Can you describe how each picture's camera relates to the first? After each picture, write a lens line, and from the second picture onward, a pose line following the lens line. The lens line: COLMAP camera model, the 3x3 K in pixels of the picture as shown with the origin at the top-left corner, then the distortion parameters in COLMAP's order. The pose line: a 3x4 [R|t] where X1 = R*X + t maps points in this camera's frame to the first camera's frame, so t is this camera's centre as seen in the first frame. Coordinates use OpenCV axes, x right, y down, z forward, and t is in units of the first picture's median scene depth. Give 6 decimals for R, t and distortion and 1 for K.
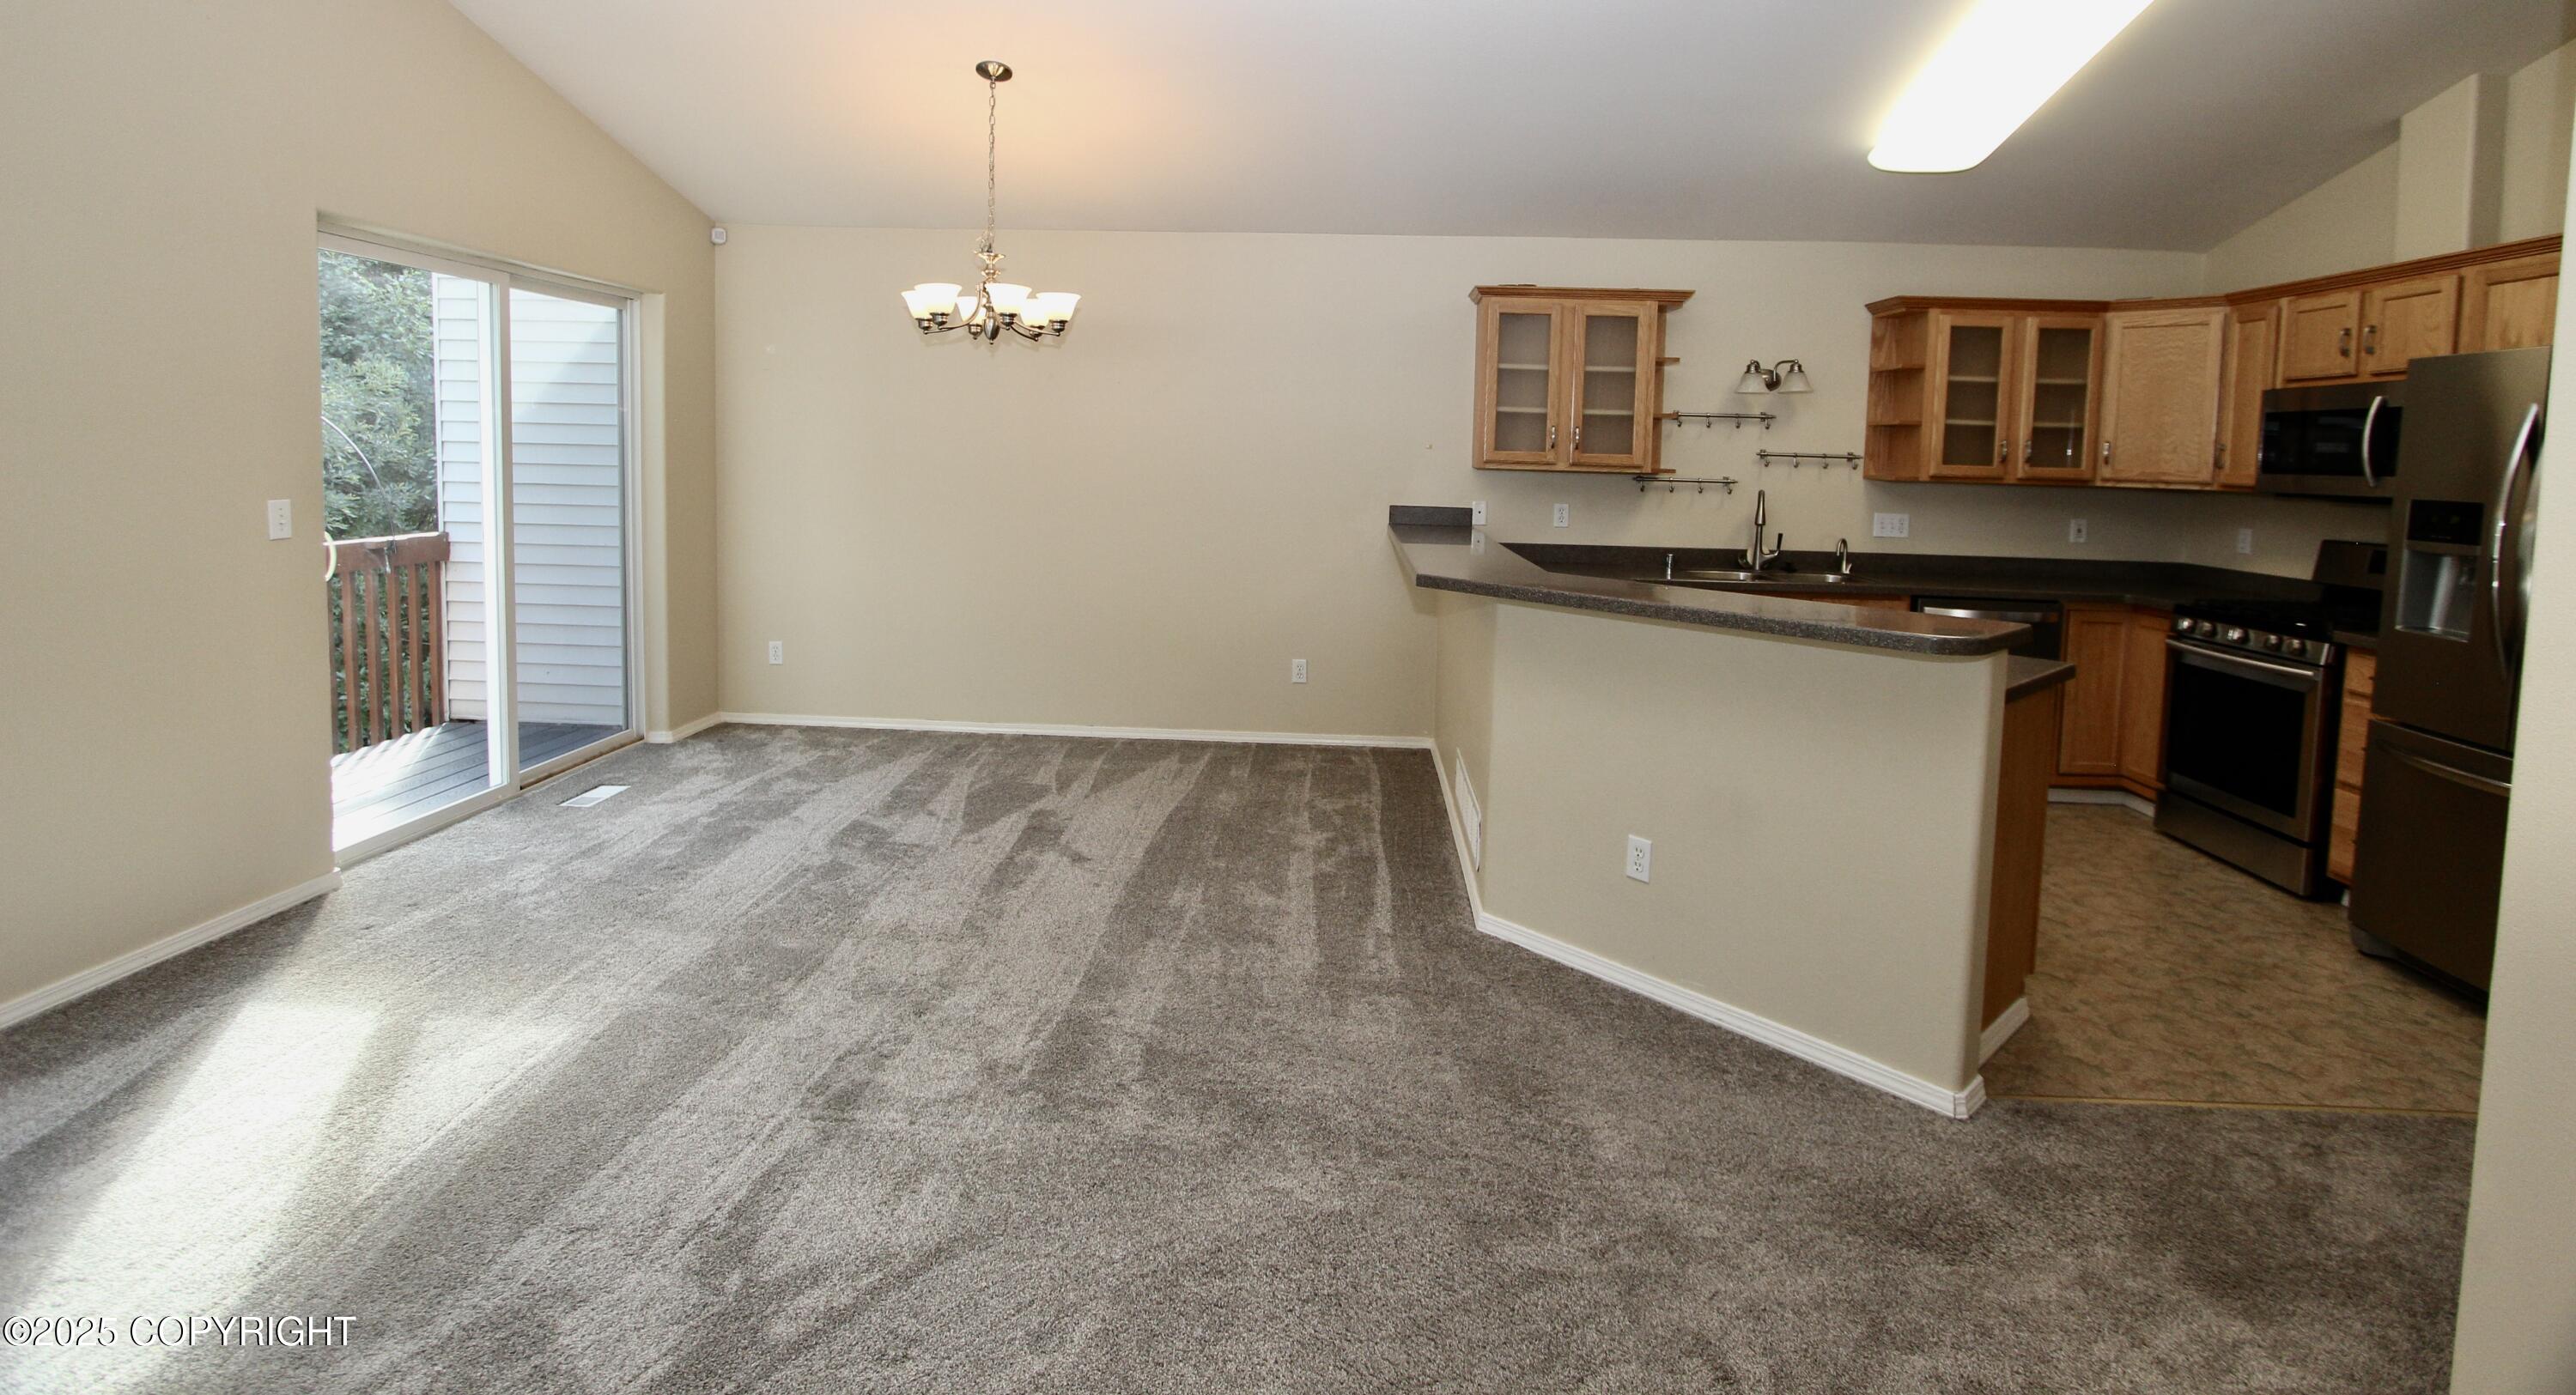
lens RADIAL K [[1189.8, 0, 1297.7], [0, 1189.8, 524.7], [0, 0, 1]] dist [-0.016313, 0.002602]
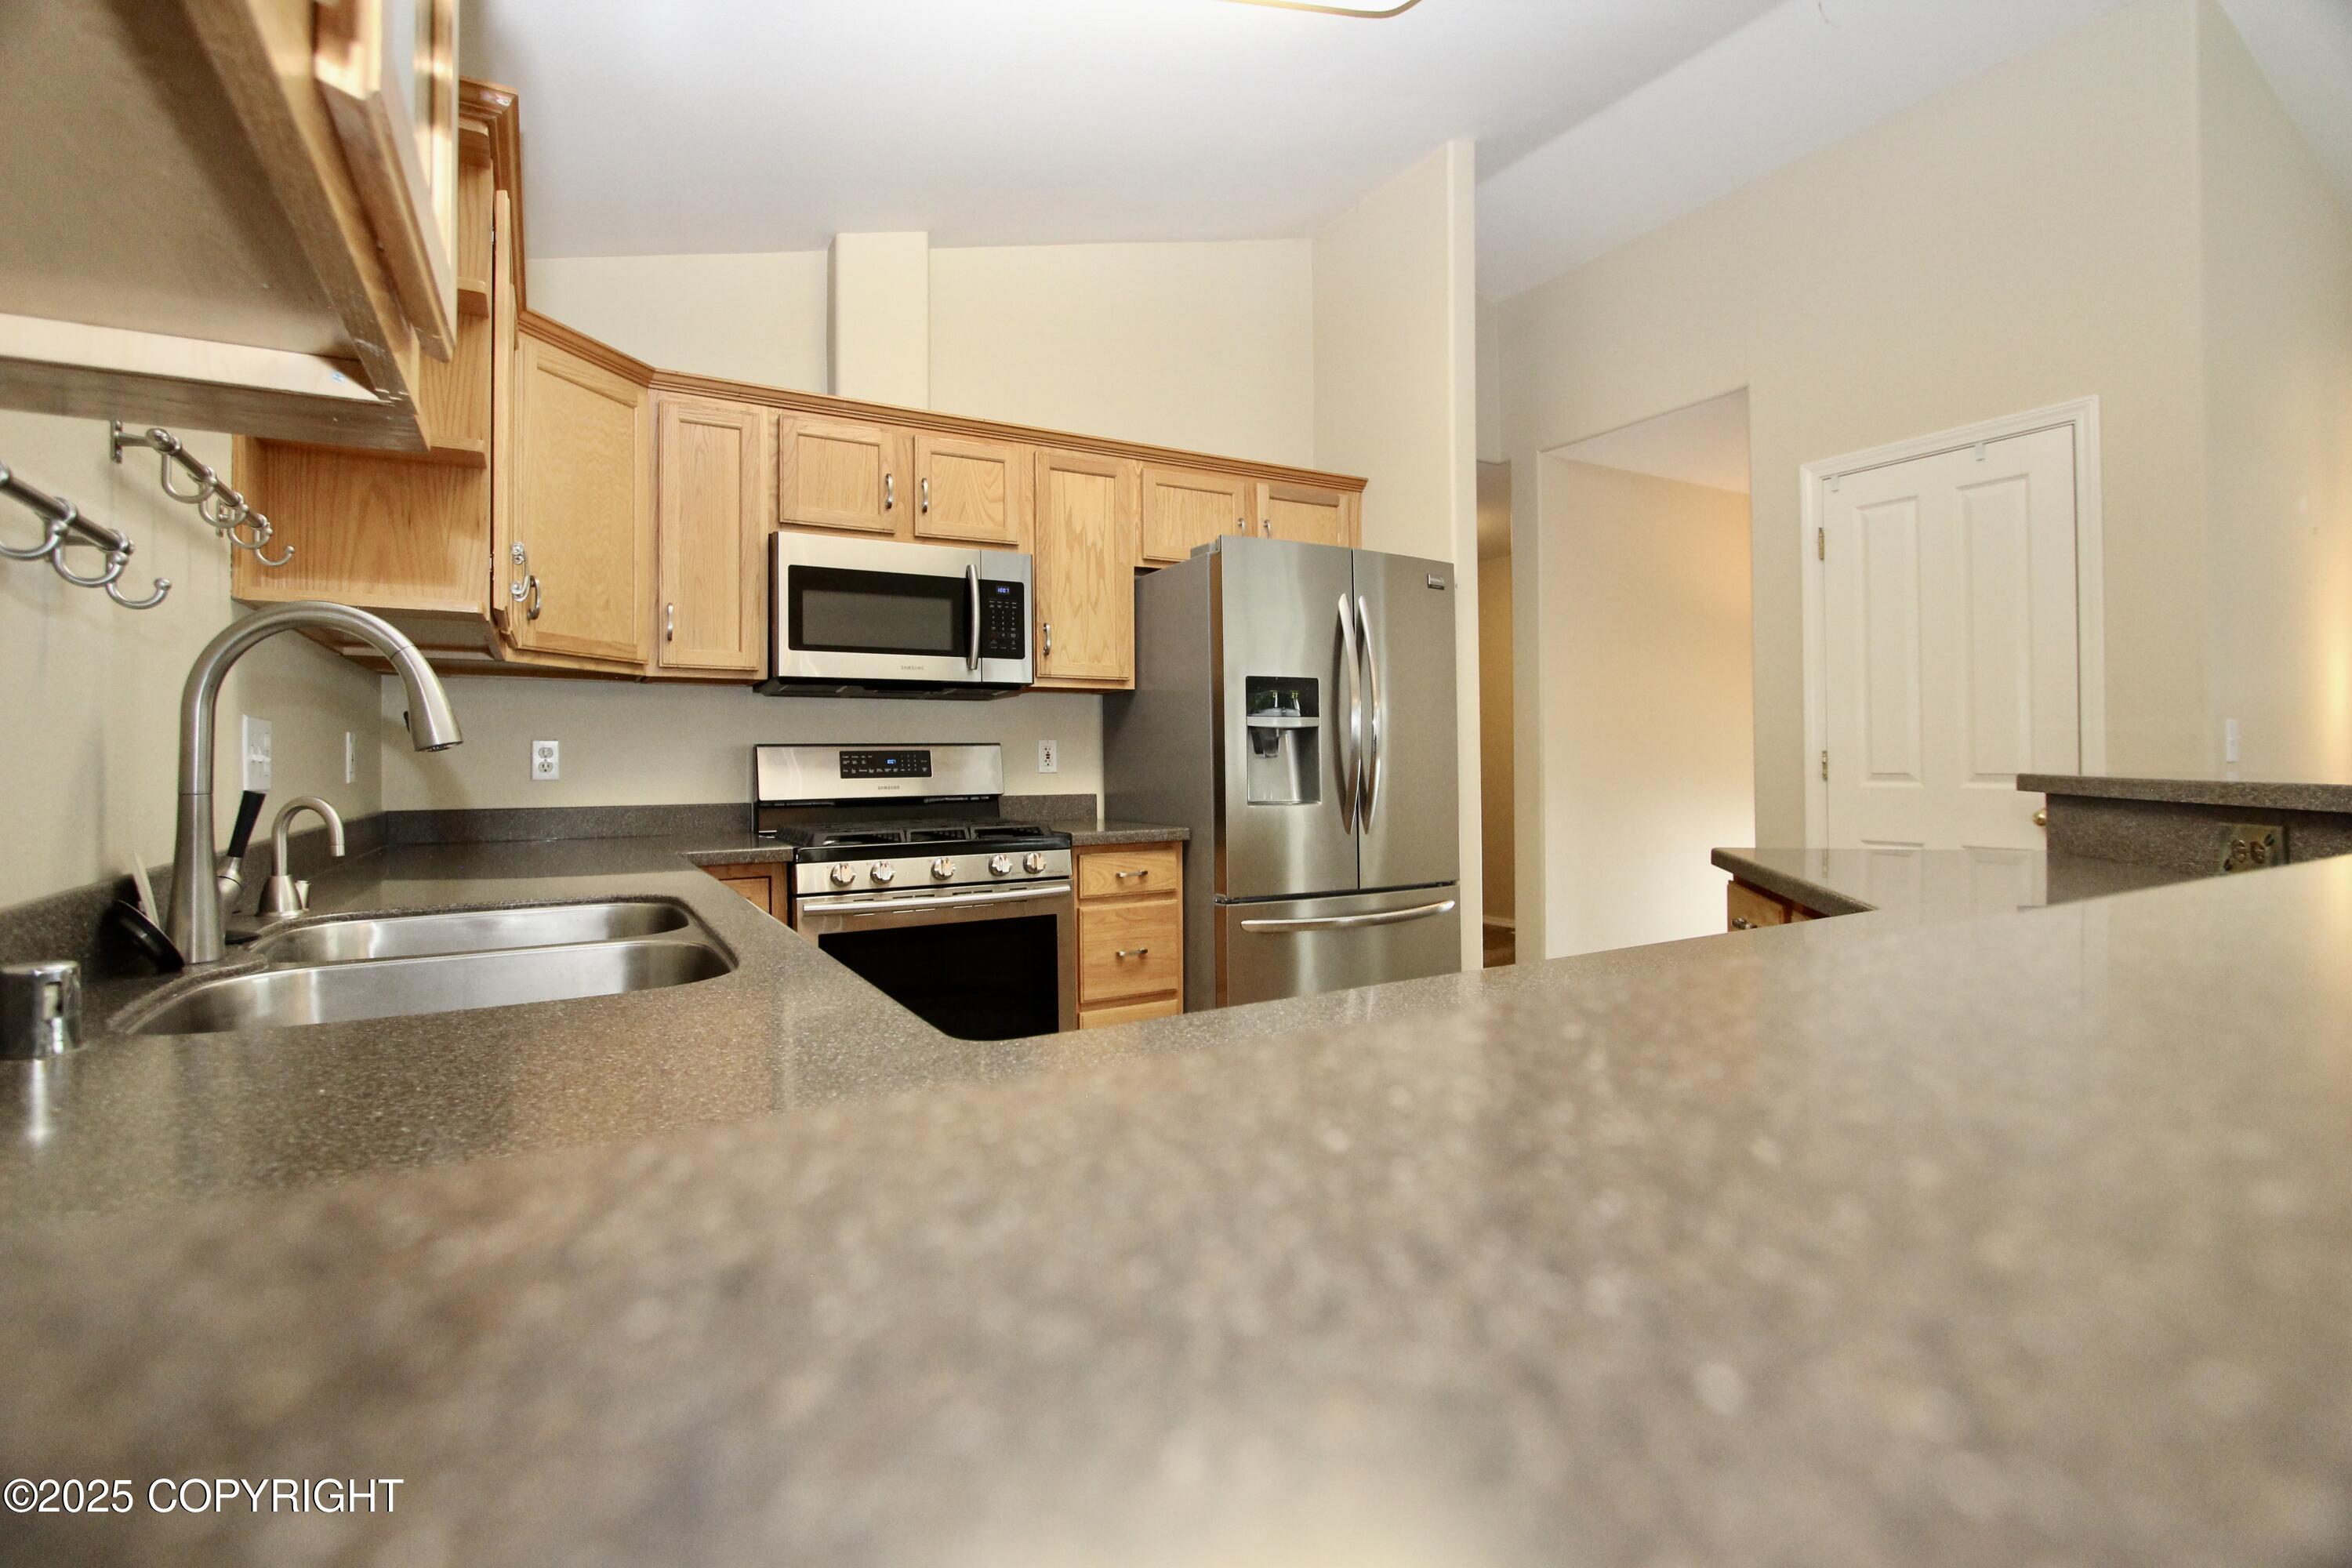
lens RADIAL K [[1089.6, 0, 1182.0], [0, 1089.6, 747.1], [0, 0, 1]] dist [-0.011764, 0.001515]
pose [[-0.543715, -0.015503, 0.839126, 0.135074], [0.044597, 0.997883, 0.047332, -0.005695], [-0.838084, 0.063157, -0.541873, 1.094374]]
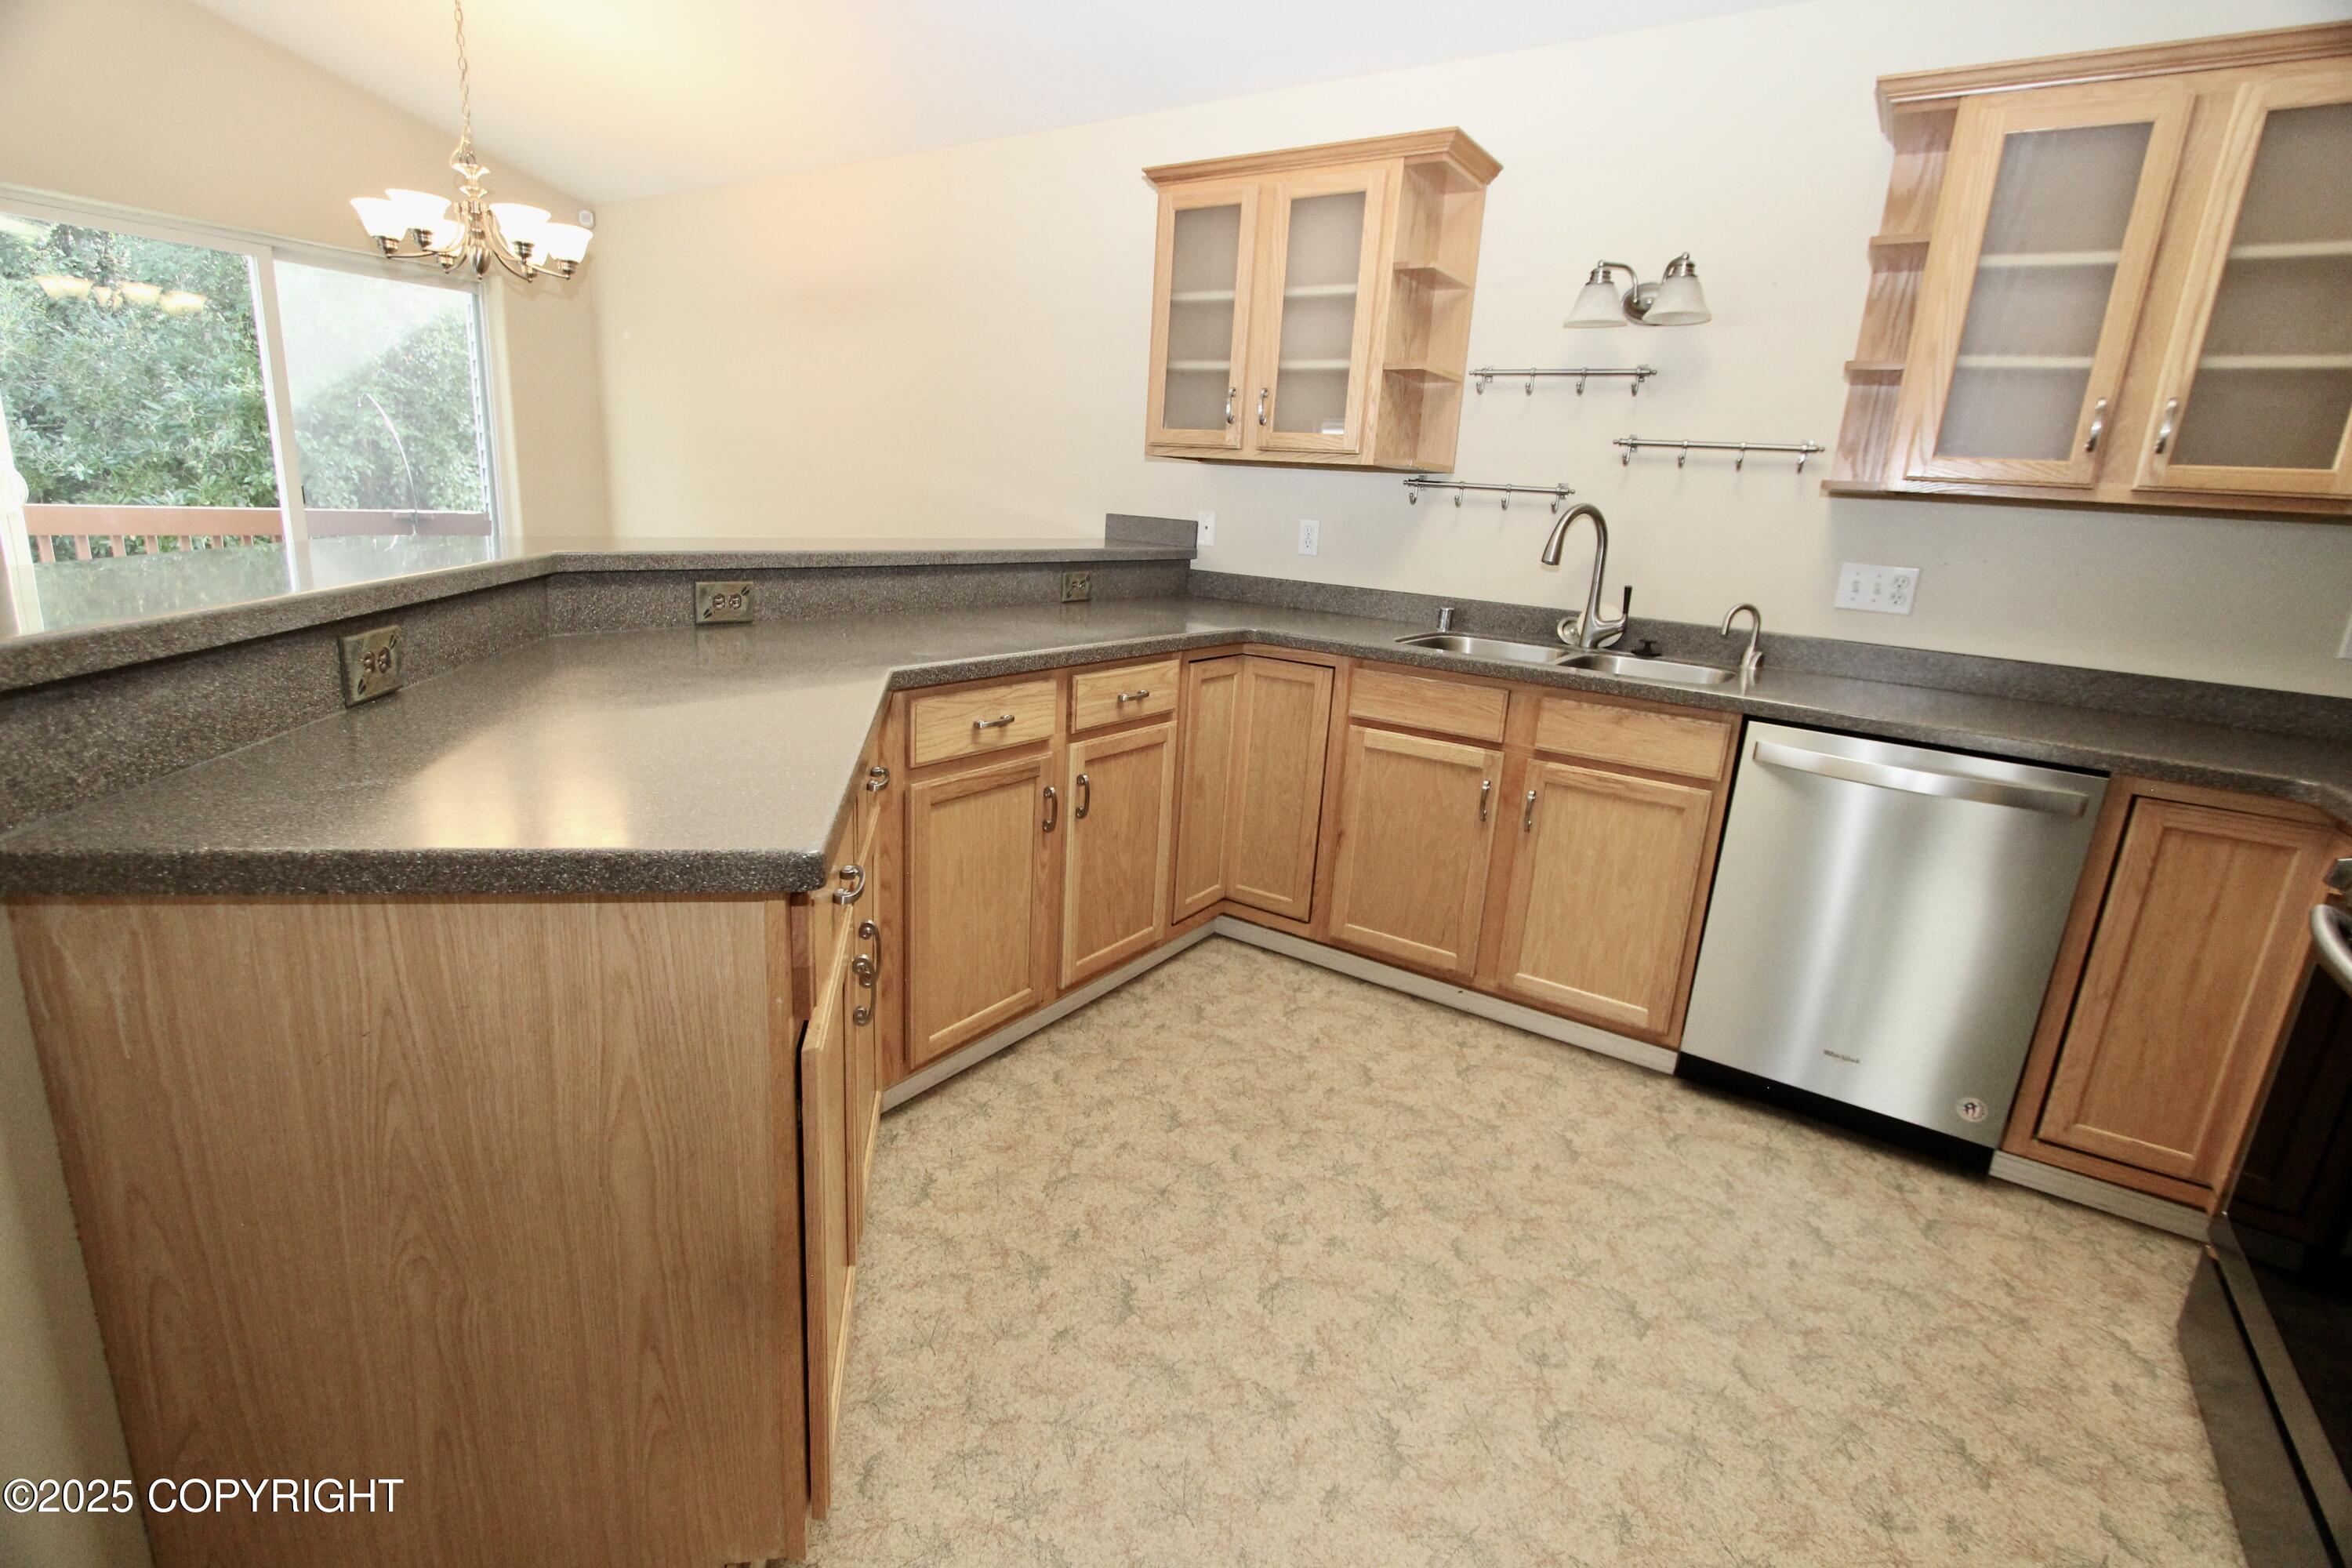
lens RADIAL K [[1089.6, 0, 1181.0], [0, 1089.6, 768.0], [0, 0, 1]] dist [-0.011764, 0.001515]
pose [[0.851114, 0.155122, -0.501539, 0.565189], [-0.074419, 0.981351, 0.177235, 0.018667], [0.519679, -0.113524, 0.846786, 0.500412]]
